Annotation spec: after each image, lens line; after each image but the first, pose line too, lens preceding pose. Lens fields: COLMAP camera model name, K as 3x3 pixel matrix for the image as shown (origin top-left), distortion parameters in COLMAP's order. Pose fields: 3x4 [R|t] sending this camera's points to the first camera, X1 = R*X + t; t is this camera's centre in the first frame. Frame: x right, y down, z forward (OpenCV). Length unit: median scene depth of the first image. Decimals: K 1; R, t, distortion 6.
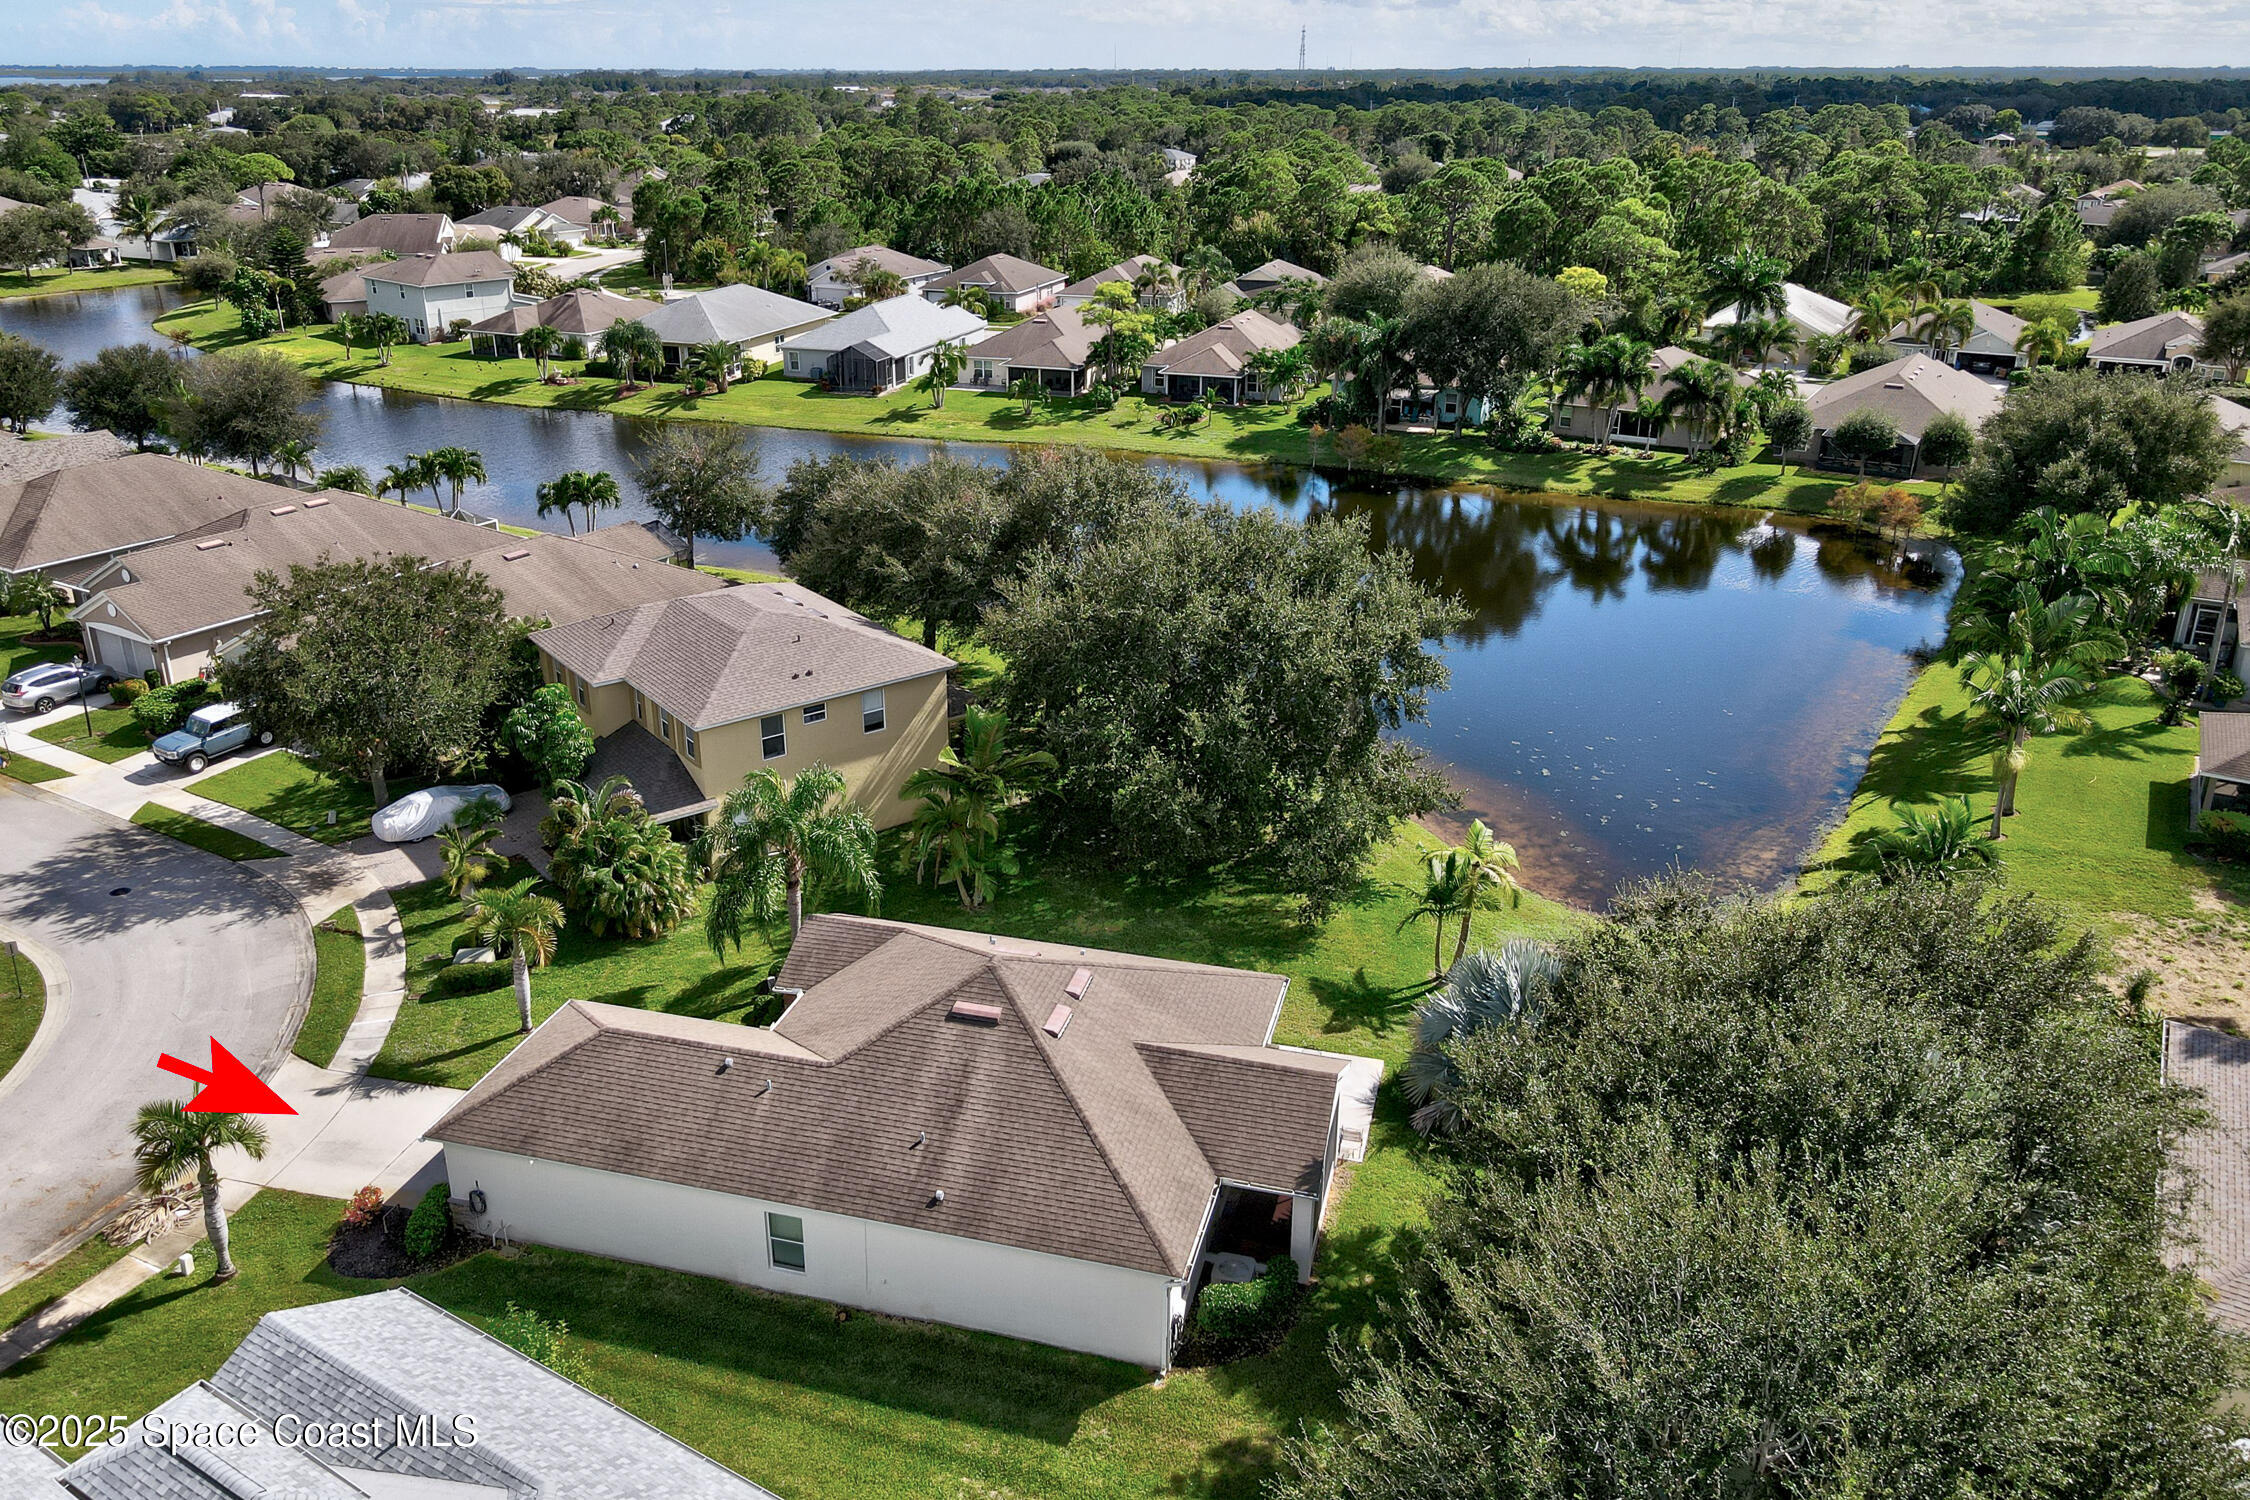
lens RADIAL K [[1614.0, 0, 1106.6], [0, 1614.0, 741.8], [0, 0, 1]] dist [-0.001453, 0.020741]
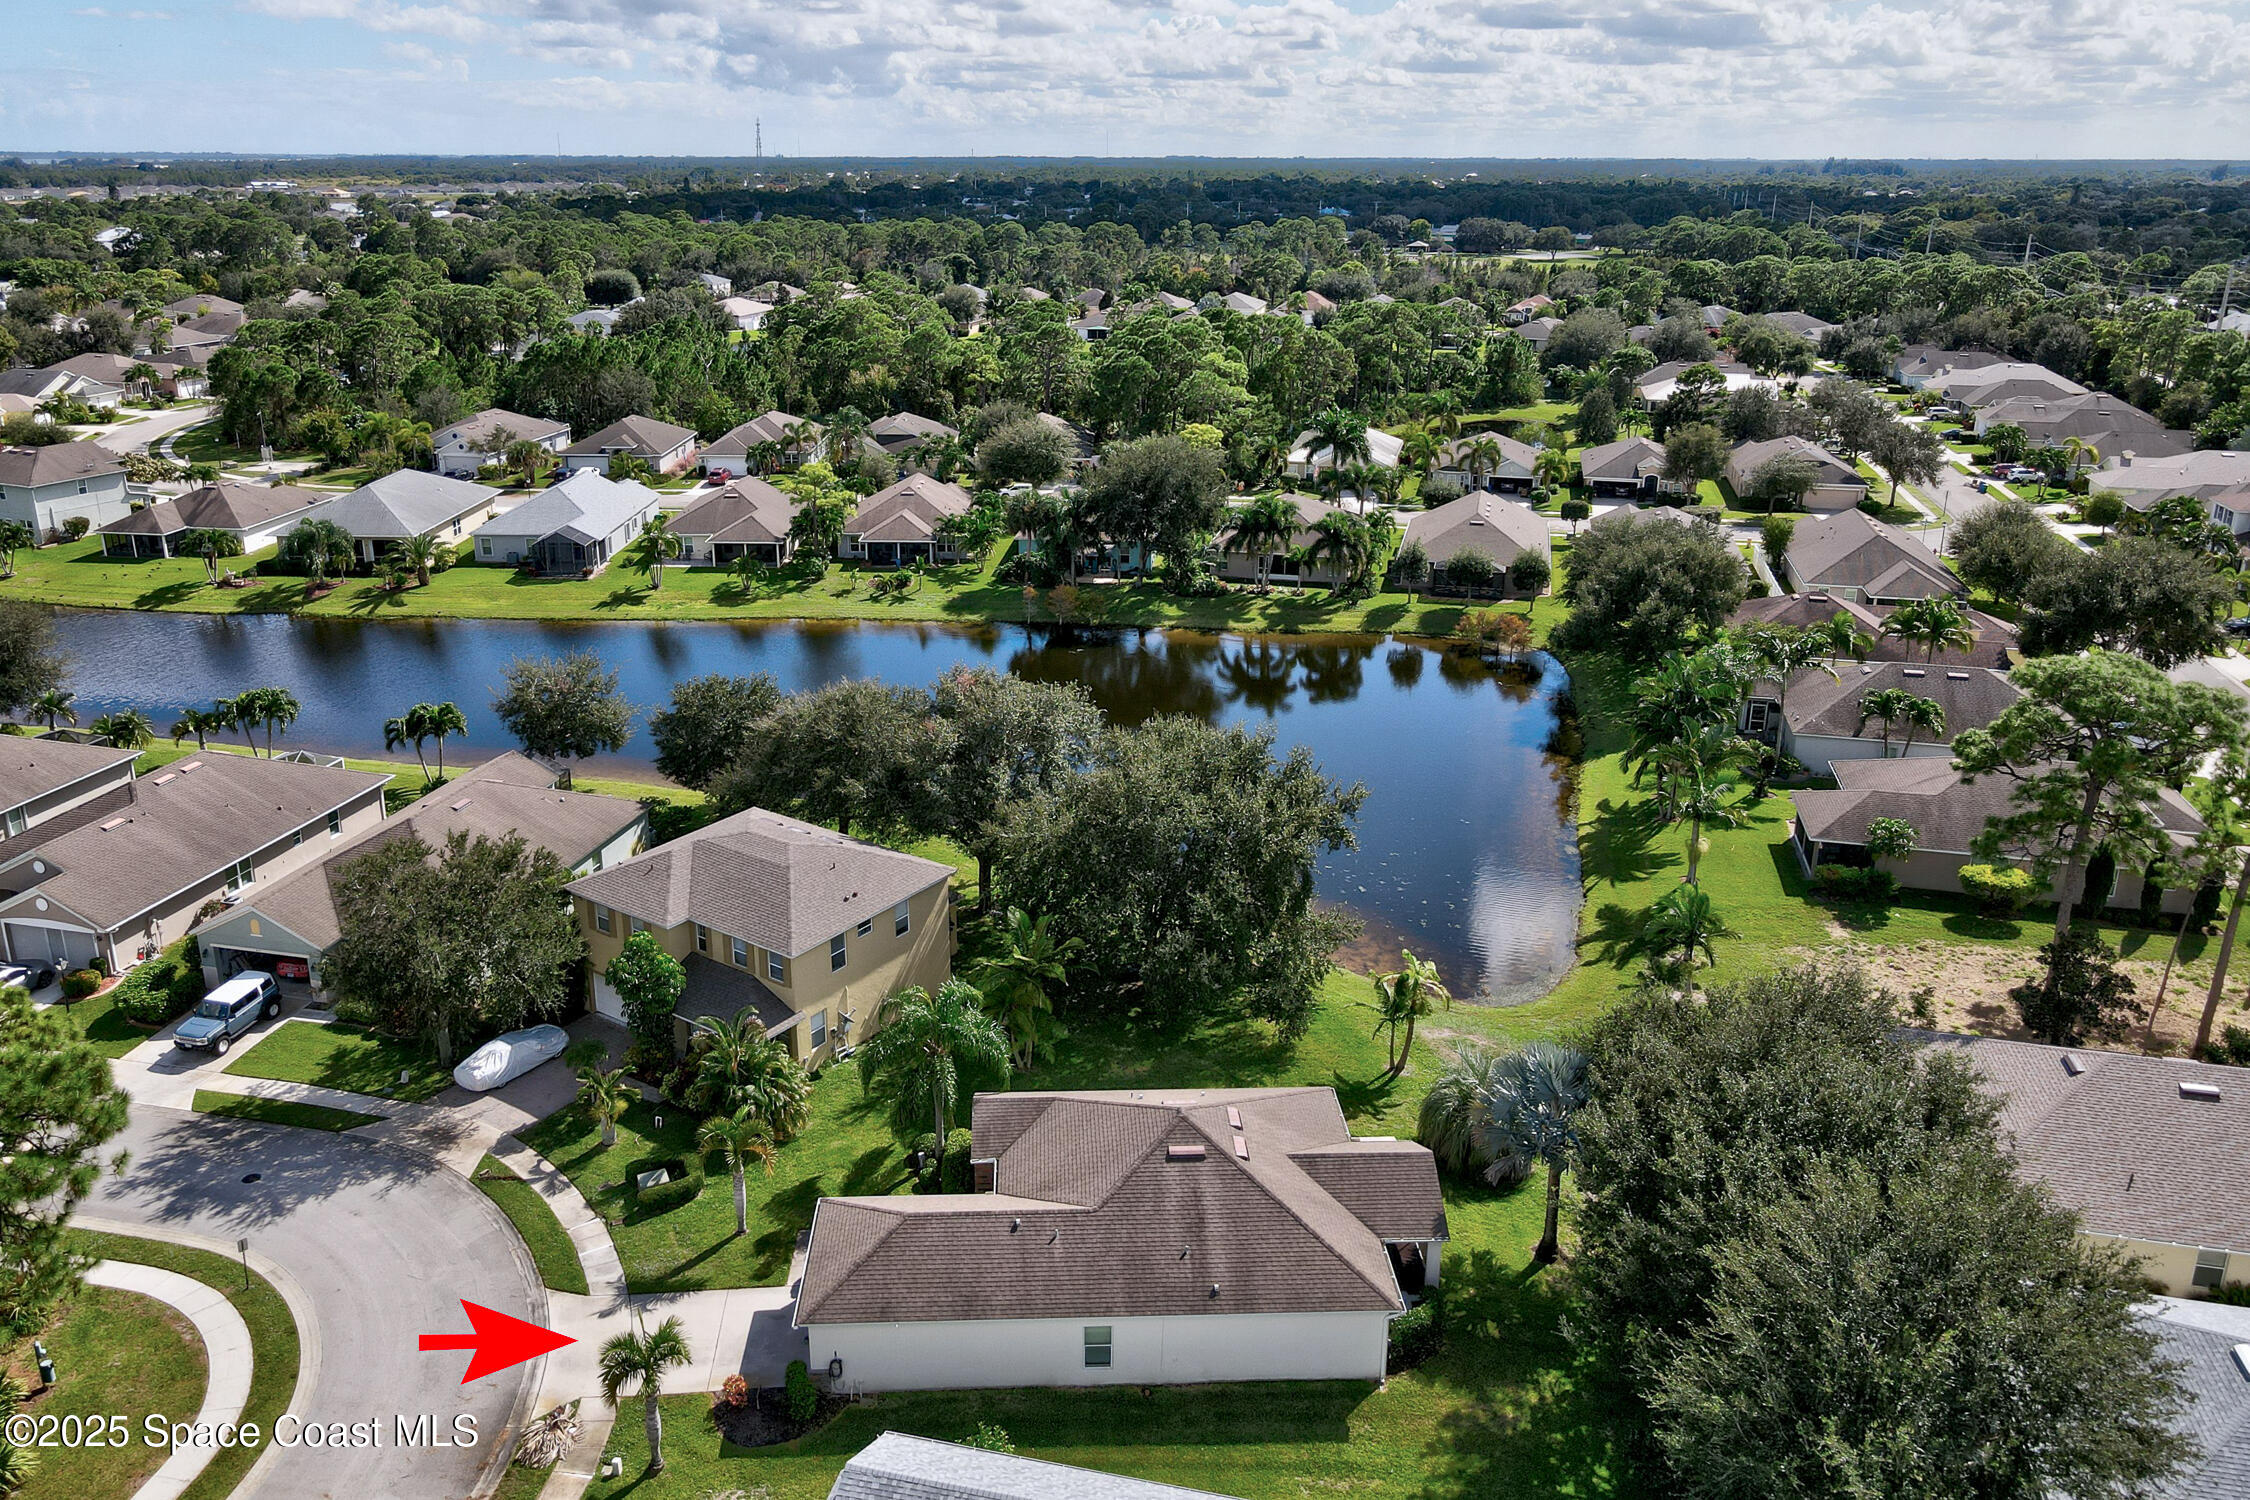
lens RADIAL K [[1614.0, 0, 1113.1], [0, 1614.0, 749.2], [0, 0, 1]] dist [-0.001453, 0.020741]
pose [[0.952480, -0.098717, 0.288162, -0.149576], [0.112465, 0.993156, -0.031507, -0.040253], [-0.283079, 0.062417, 0.957063, -0.092443]]
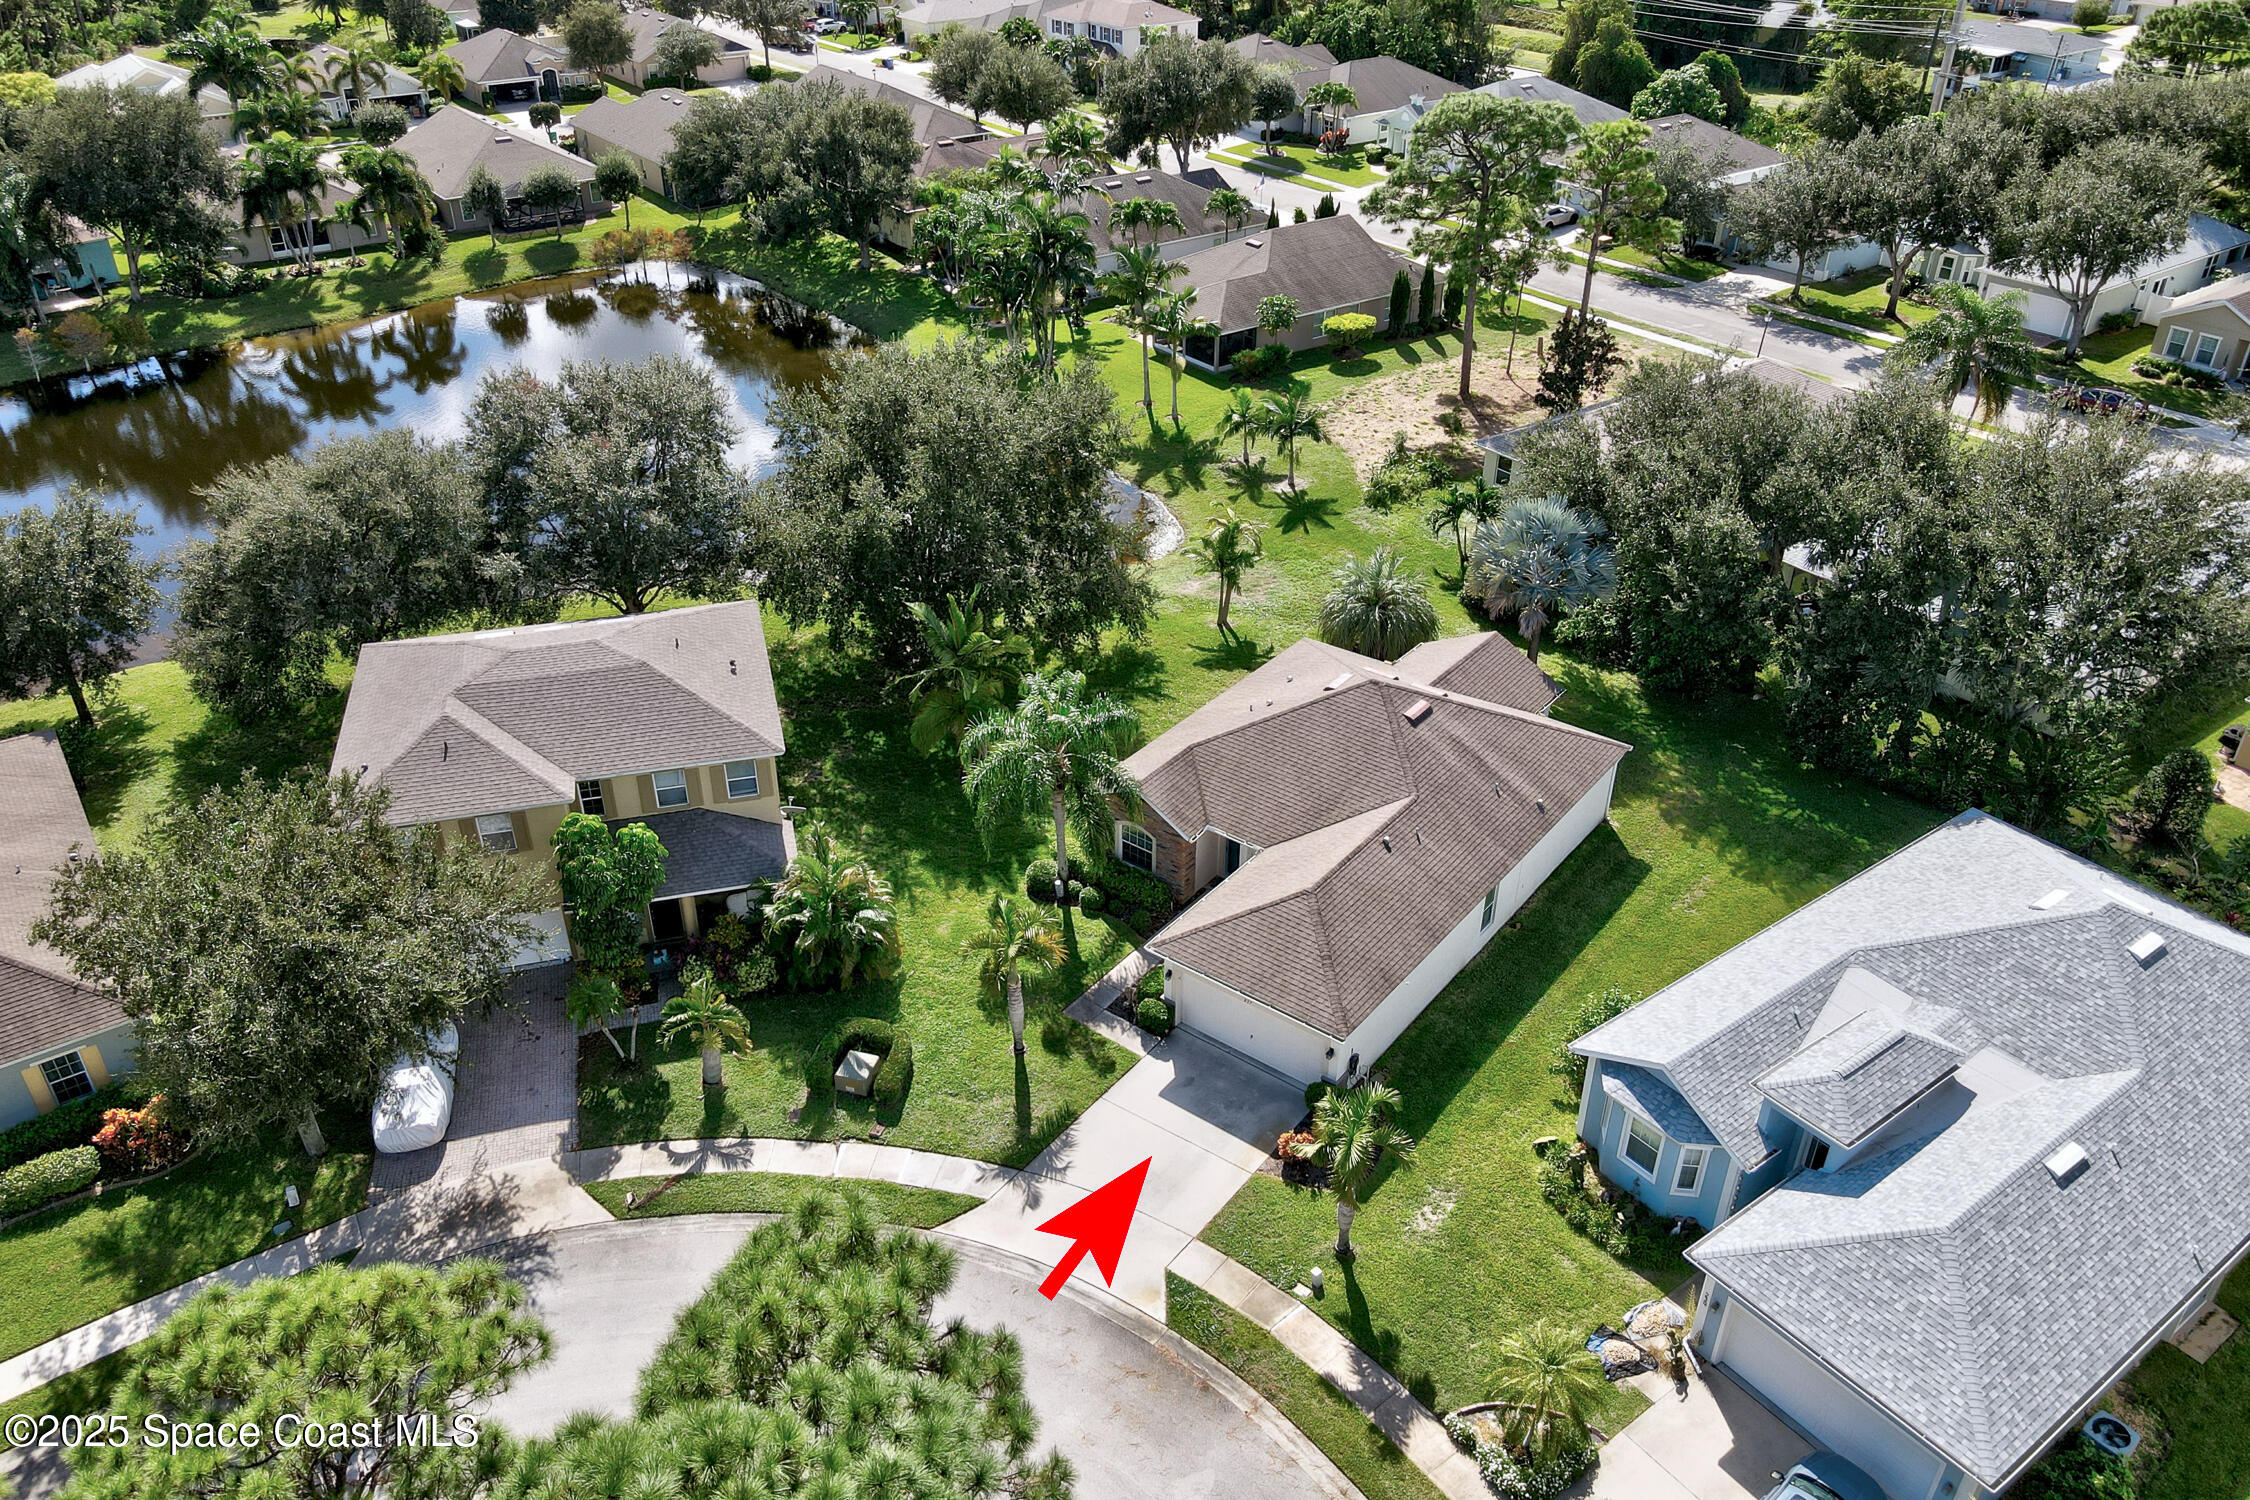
lens RADIAL K [[1614.0, 0, 1124.5], [0, 1614.0, 743.1], [0, 0, 1]] dist [-0.001453, 0.020741]
pose [[0.399106, -0.487286, 0.776703, -0.365642], [0.357552, 0.862742, 0.357538, -0.110632], [-0.844317, 0.135016, 0.518555, 0.155704]]
